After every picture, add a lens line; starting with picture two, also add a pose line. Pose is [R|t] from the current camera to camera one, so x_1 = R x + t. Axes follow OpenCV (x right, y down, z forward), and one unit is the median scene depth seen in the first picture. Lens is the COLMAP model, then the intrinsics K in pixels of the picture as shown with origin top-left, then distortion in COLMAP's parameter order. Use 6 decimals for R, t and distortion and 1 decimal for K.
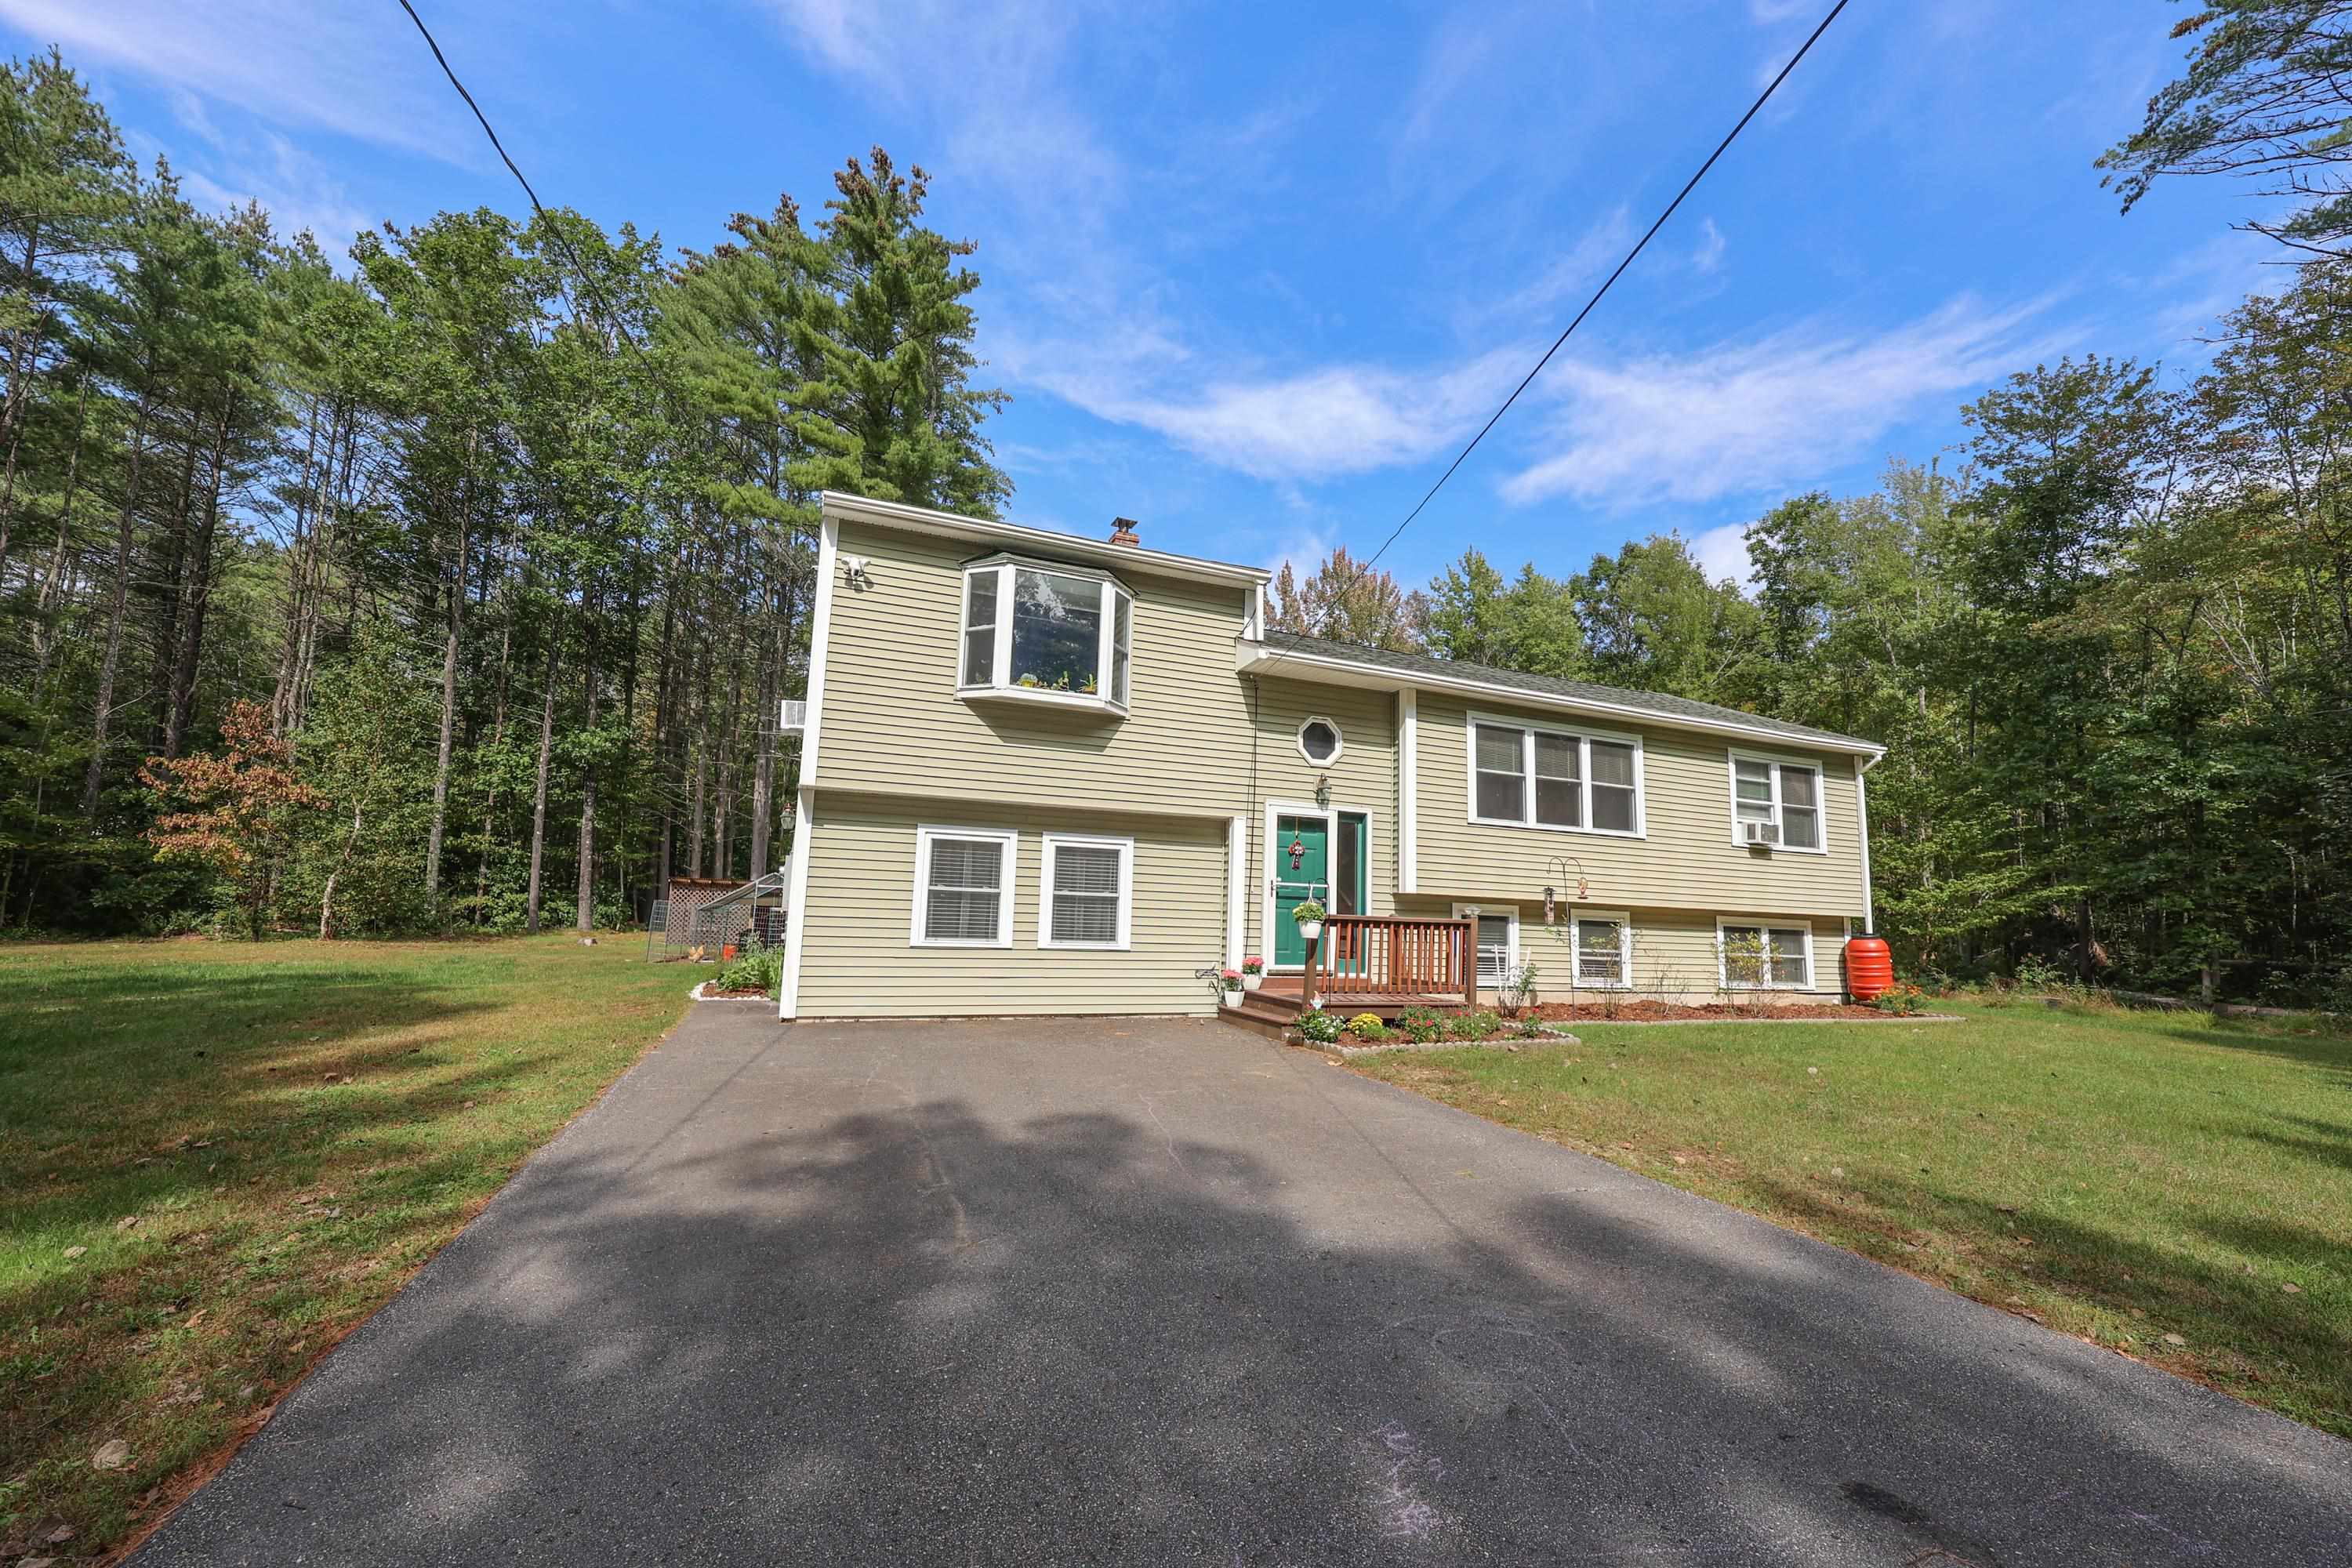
lens RADIAL K [[950.7, 0, 1179.3], [0, 950.7, 891.1], [0, 0, 1]] dist [-0.012479, 0.000418]
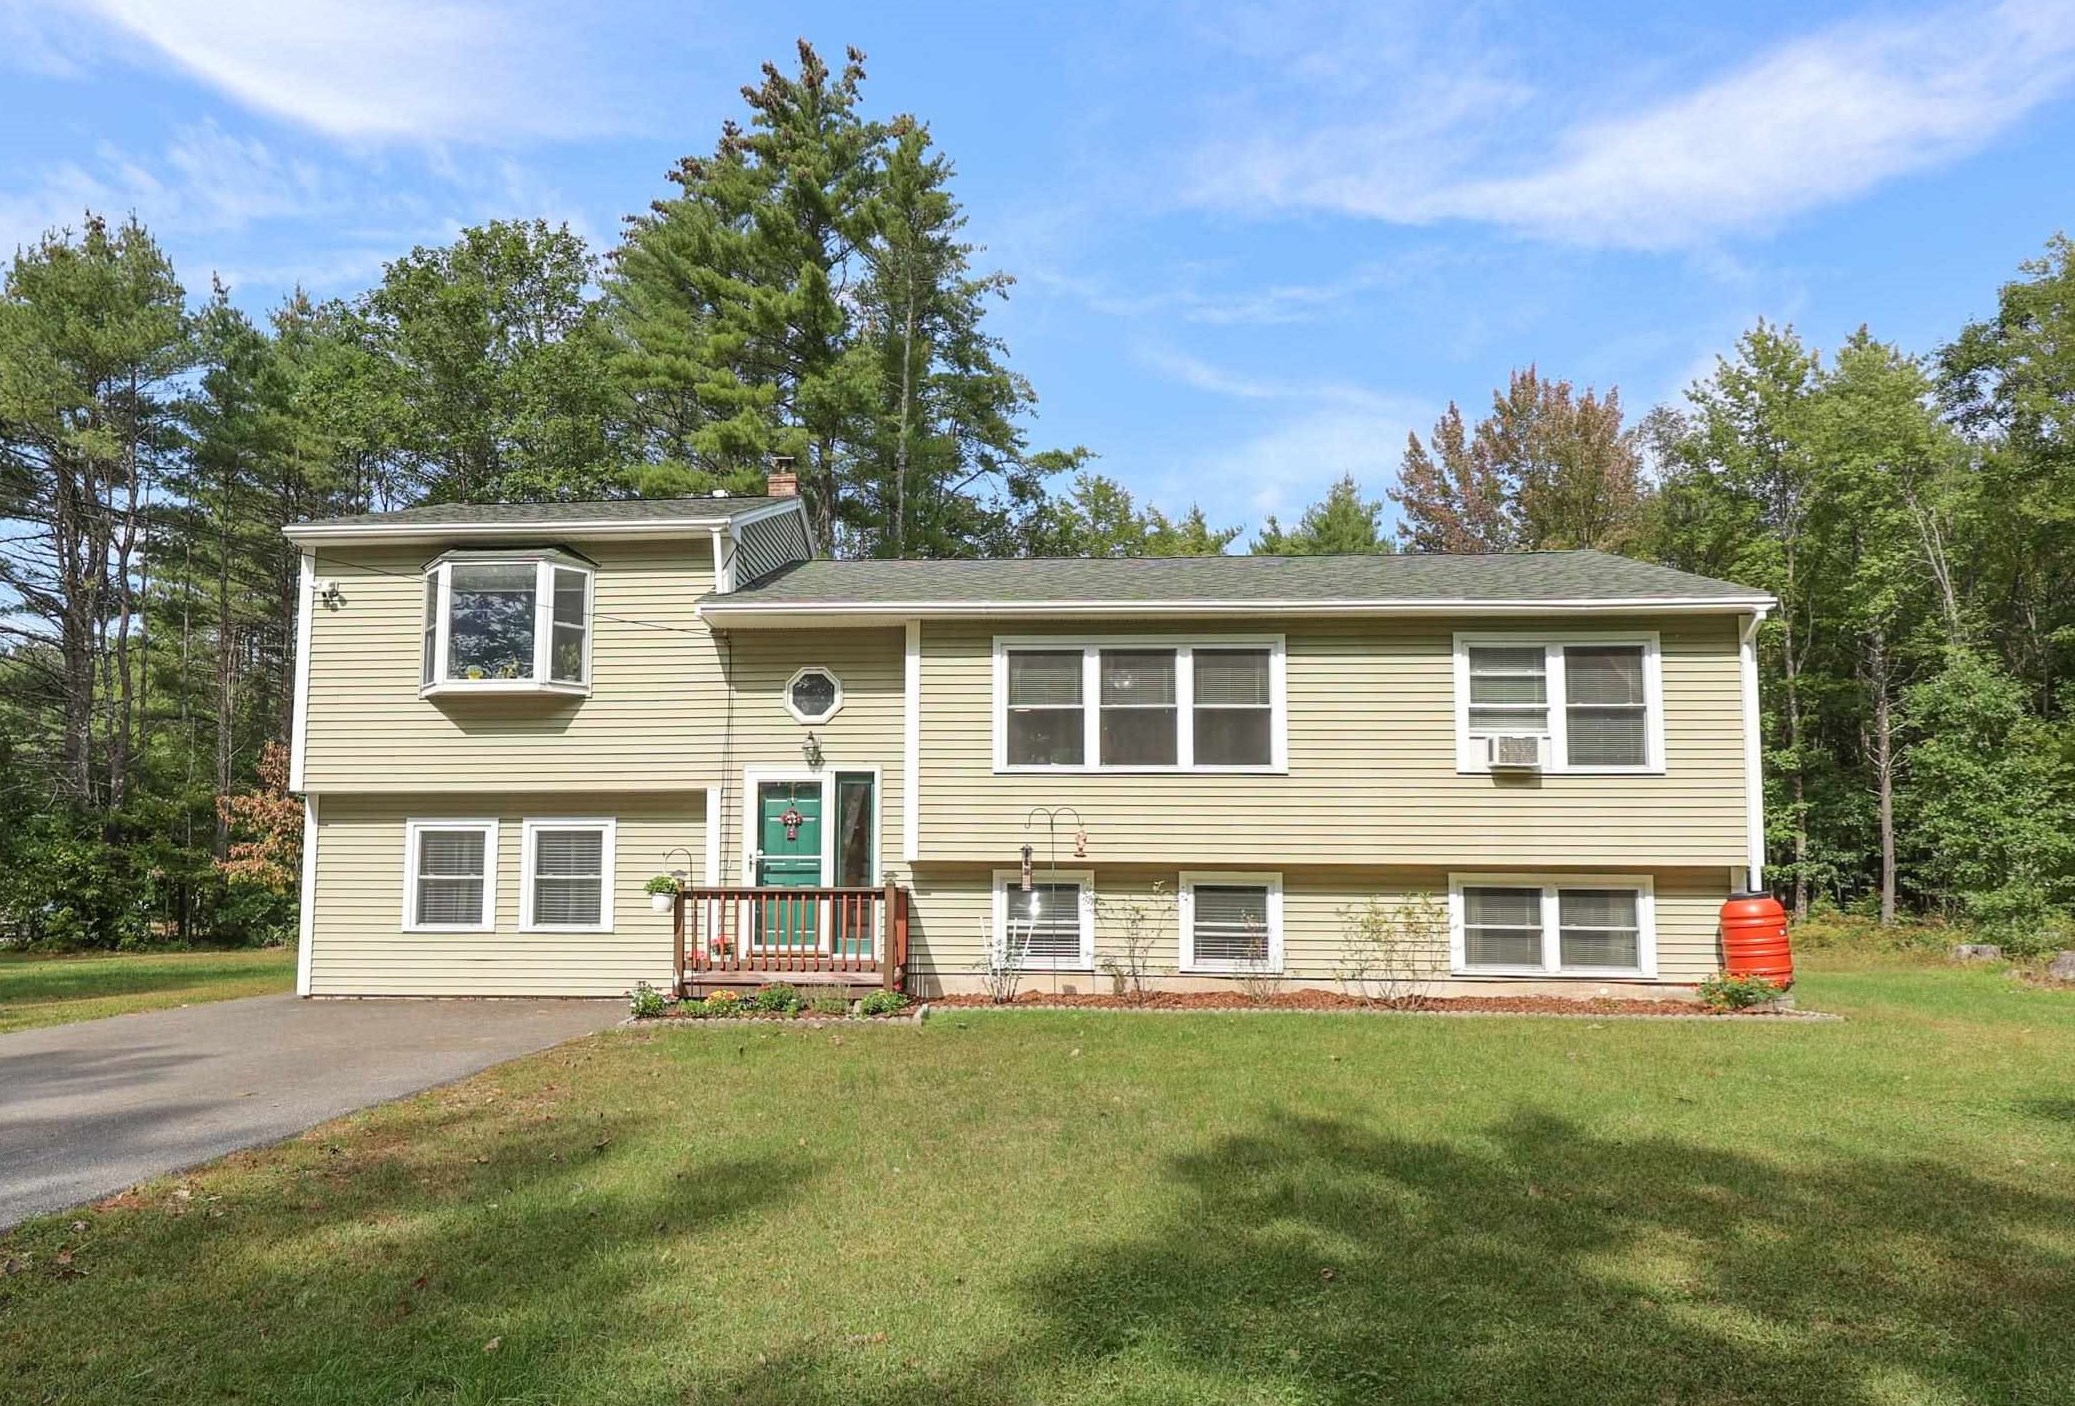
lens RADIAL K [[1235.7, 0, 1037.8], [0, 1235.7, 965.5], [0, 0, 1]] dist [-0.027067, 0.017707]
pose [[0.901688, -0.010062, -0.432271, 0.781215], [0.037674, 0.997755, 0.055360, 0.036950], [0.430743, -0.066203, 0.900043, 0.032641]]
